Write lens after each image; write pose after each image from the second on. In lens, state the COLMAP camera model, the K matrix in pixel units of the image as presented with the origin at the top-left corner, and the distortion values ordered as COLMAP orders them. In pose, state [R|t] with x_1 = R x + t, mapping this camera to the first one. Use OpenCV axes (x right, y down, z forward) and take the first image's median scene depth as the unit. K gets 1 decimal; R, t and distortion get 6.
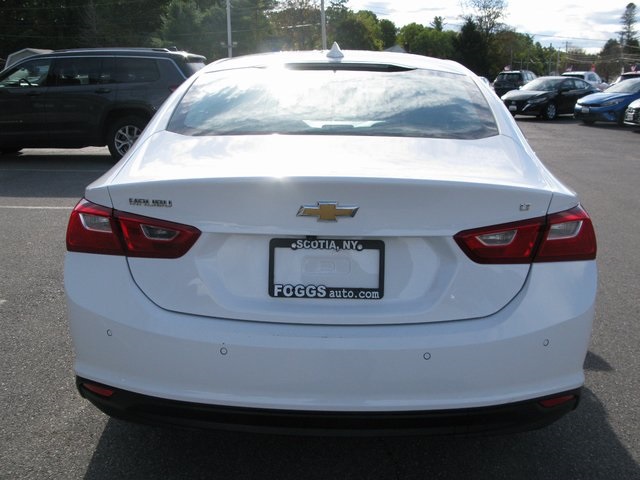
lens RADIAL K [[646.5, 0, 320.0], [0, 646.5, 240.0], [0, 0, 1]] dist [-0.207049, 0.236009]
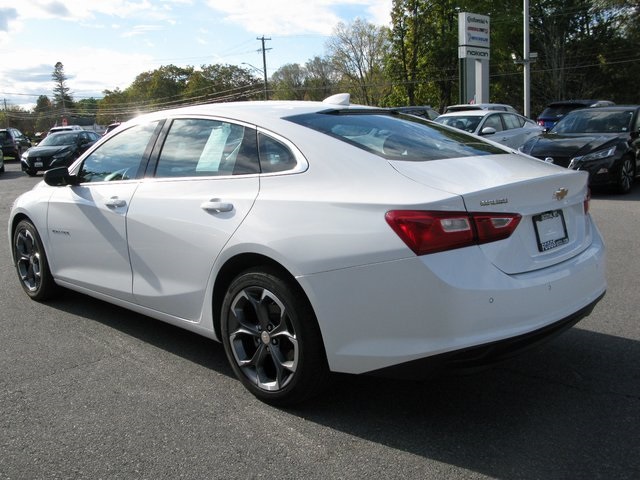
lens RADIAL K [[646.5, 0, 320.0], [0, 646.5, 240.0], [0, 0, 1]] dist [-0.207049, 0.236009]
pose [[0.662153, -0.149810, 0.734242, -1.176010], [0.212086, 0.977217, 0.008123, -0.052142], [-0.718731, 0.150344, 0.678840, 0.235636]]
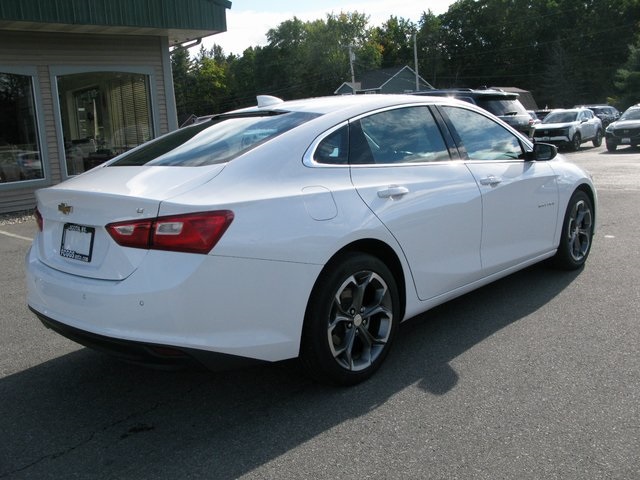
lens RADIAL K [[646.5, 0, 320.0], [0, 646.5, 240.0], [0, 0, 1]] dist [-0.207049, 0.236009]
pose [[0.712569, 0.056596, -0.699316, 1.234655], [-0.093545, 0.995506, -0.014750, 0.000279], [0.695338, 0.075928, 0.714660, 0.166679]]
